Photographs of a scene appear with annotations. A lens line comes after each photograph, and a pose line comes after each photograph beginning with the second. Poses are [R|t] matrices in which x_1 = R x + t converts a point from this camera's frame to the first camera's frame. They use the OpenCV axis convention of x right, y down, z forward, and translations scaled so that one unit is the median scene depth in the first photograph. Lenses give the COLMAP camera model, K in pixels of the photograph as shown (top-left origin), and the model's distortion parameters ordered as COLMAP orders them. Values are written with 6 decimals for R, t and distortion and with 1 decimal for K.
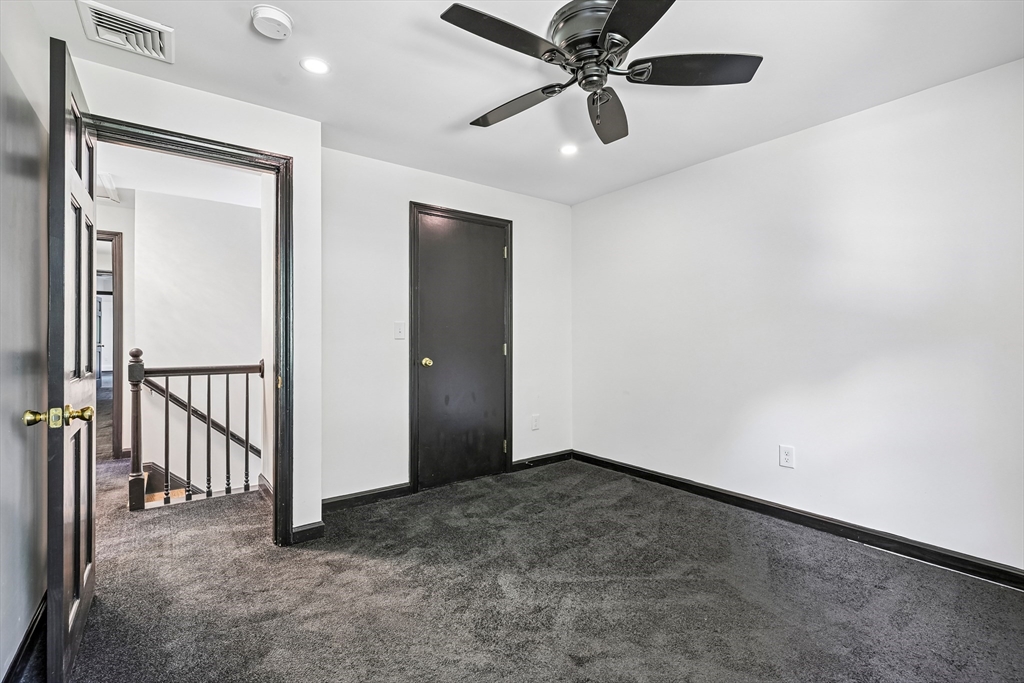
lens RADIAL K [[460.8, 0, 516.6], [0, 460.8, 340.3], [0, 0, 1]] dist [-0.001146, -0.000427]
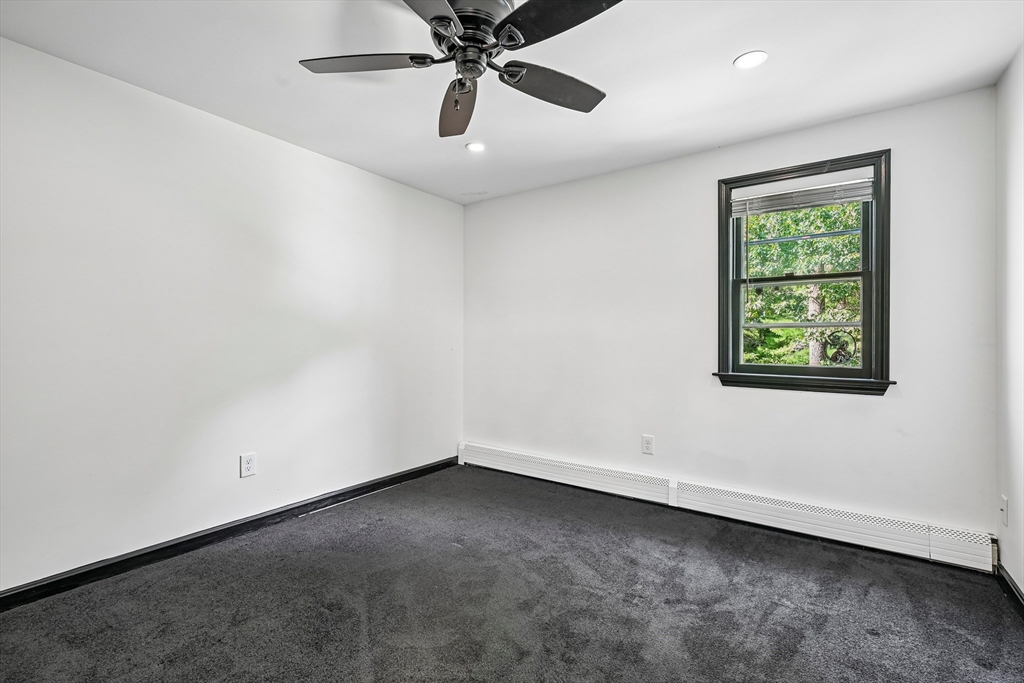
lens RADIAL K [[460.8, 0, 516.6], [0, 460.8, 340.3], [0, 0, 1]] dist [-0.001146, -0.000427]
pose [[-0.312521, -0.001693, 0.949909, -0.568542], [-0.005156, 0.999987, 0.000086, -0.008750], [-0.949897, -0.004871, -0.312526, 0.898312]]
